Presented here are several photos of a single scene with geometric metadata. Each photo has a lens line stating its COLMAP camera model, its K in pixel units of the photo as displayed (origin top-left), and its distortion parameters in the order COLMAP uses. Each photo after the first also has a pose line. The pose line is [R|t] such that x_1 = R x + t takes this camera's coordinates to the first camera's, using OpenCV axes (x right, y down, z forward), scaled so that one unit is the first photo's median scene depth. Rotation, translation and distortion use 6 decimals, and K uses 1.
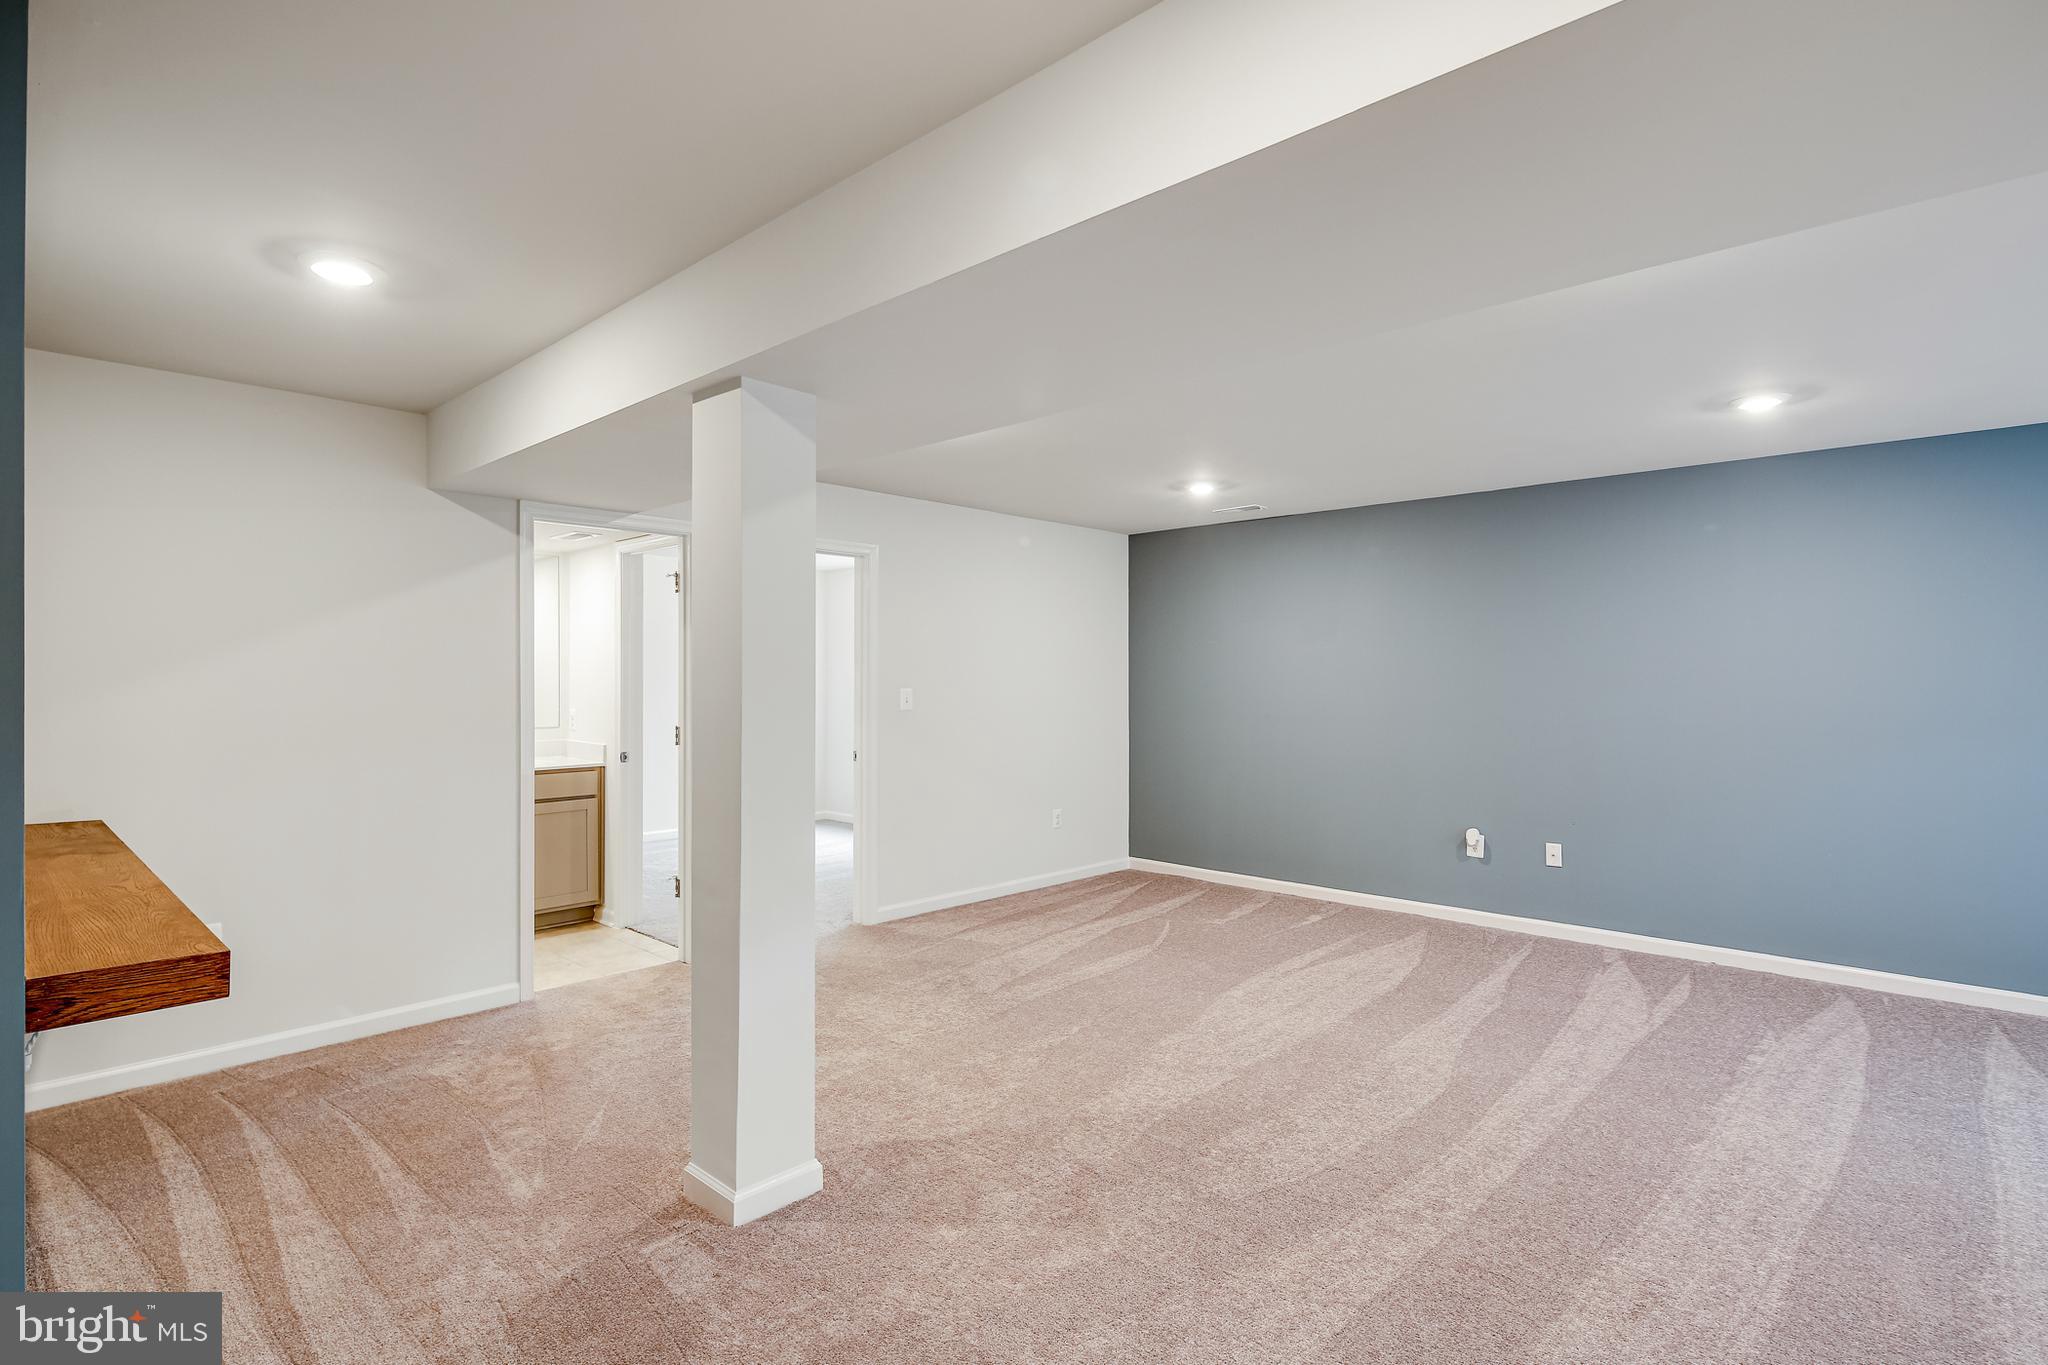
lens RADIAL K [[996.8, 0, 1024.0], [0, 996.8, 682.9], [0, 0, 1]] dist [0.003417, 0.000478]
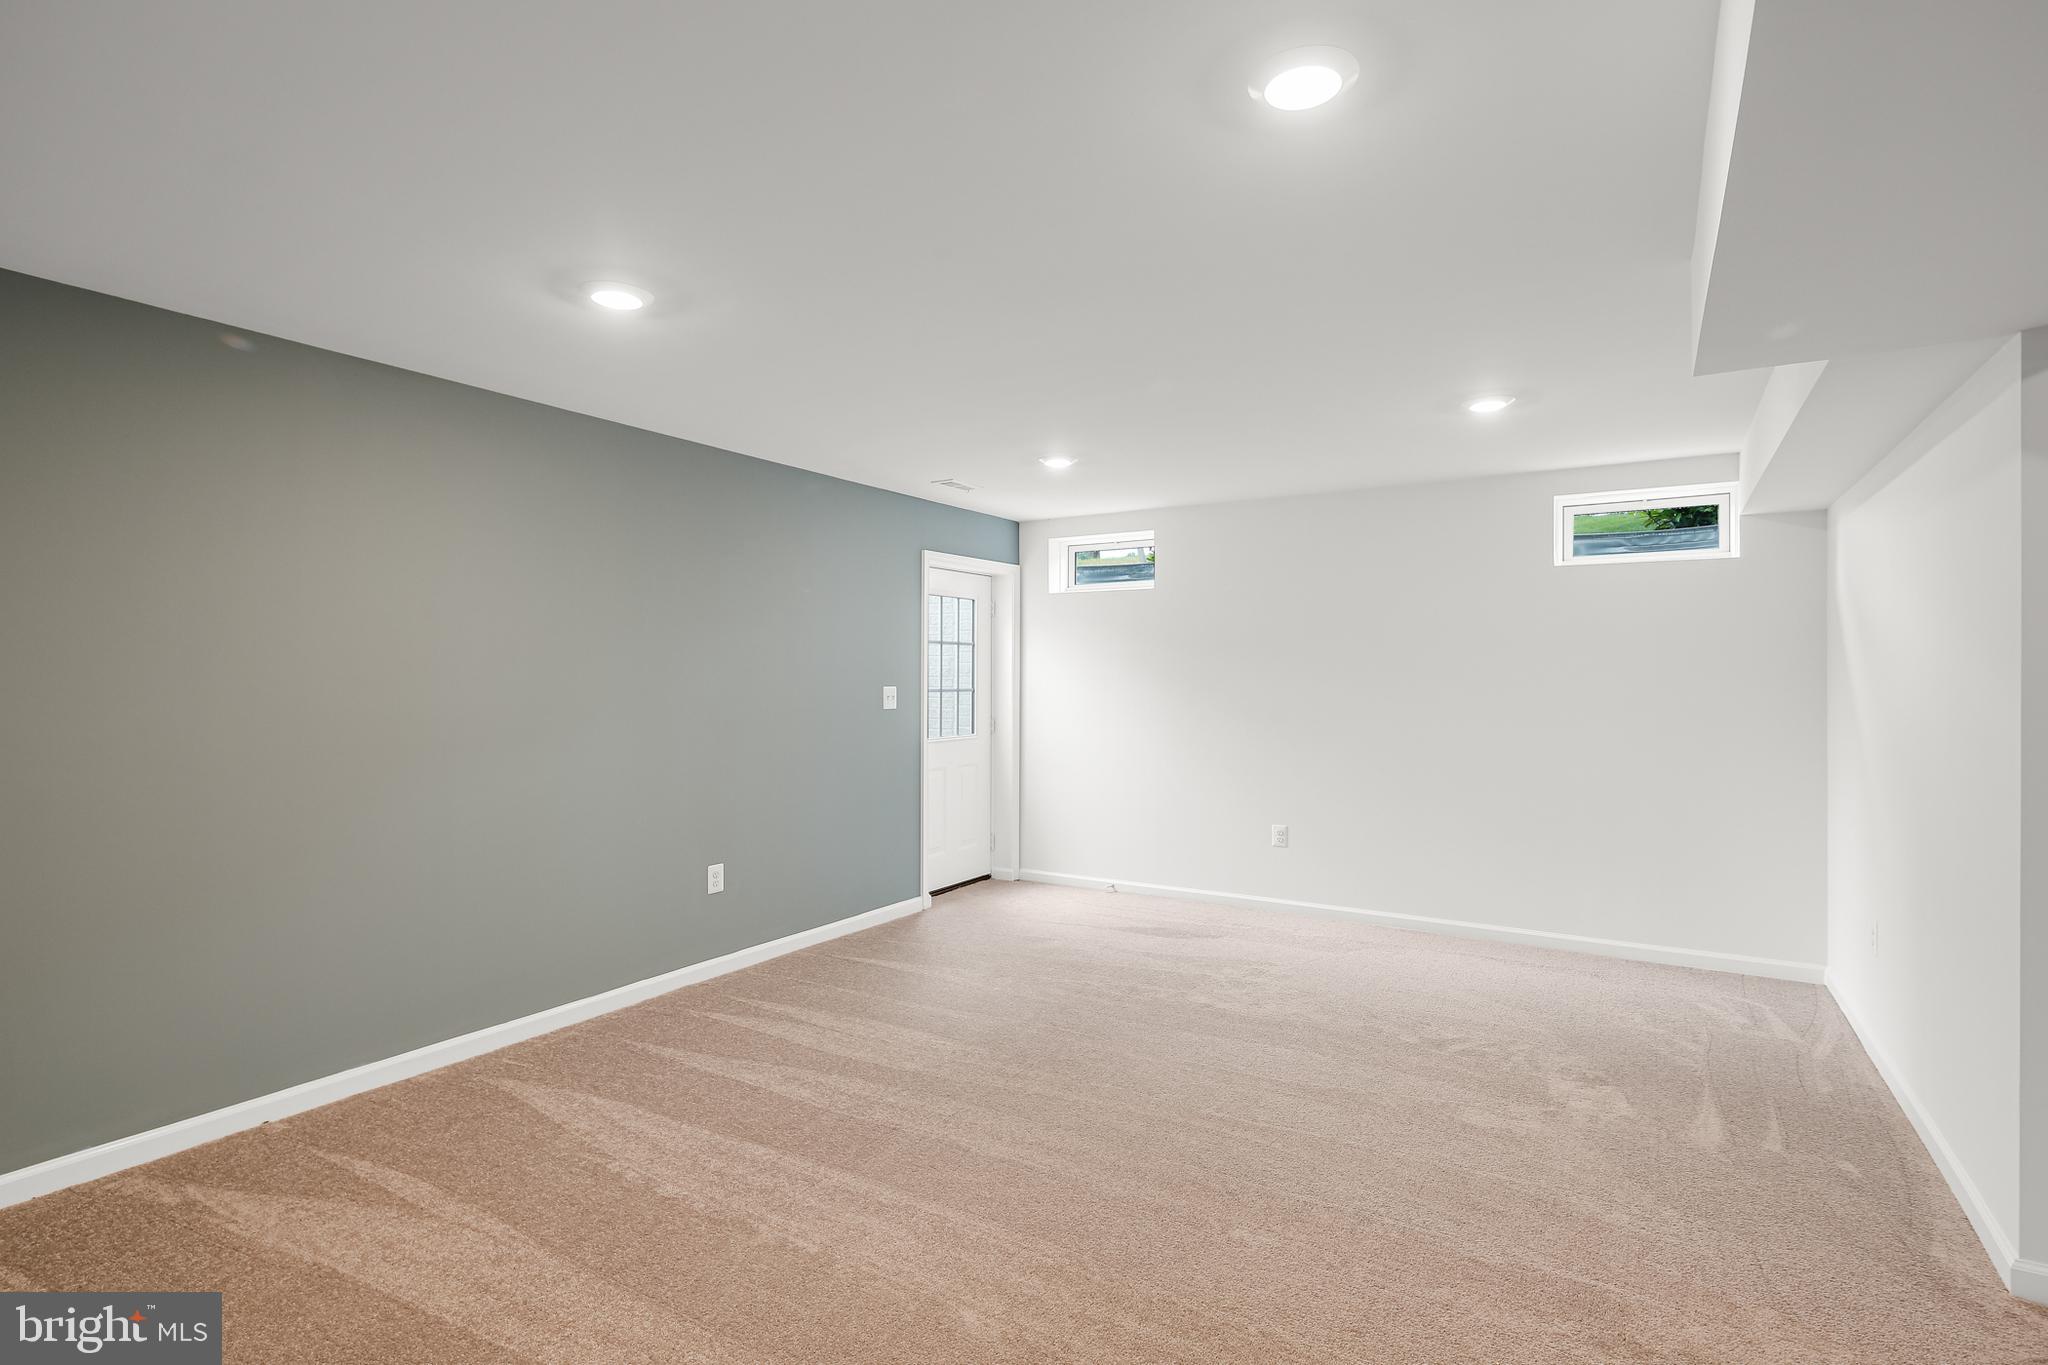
lens RADIAL K [[996.8, 0, 1022.8], [0, 996.8, 678.9], [0, 0, 1]] dist [0.003417, 0.000478]
pose [[-0.196169, -0.000722, 0.980570, -0.041681], [-0.002109, 0.999998, 0.000315, -0.004100], [-0.980568, -0.002006, -0.196170, 0.821567]]
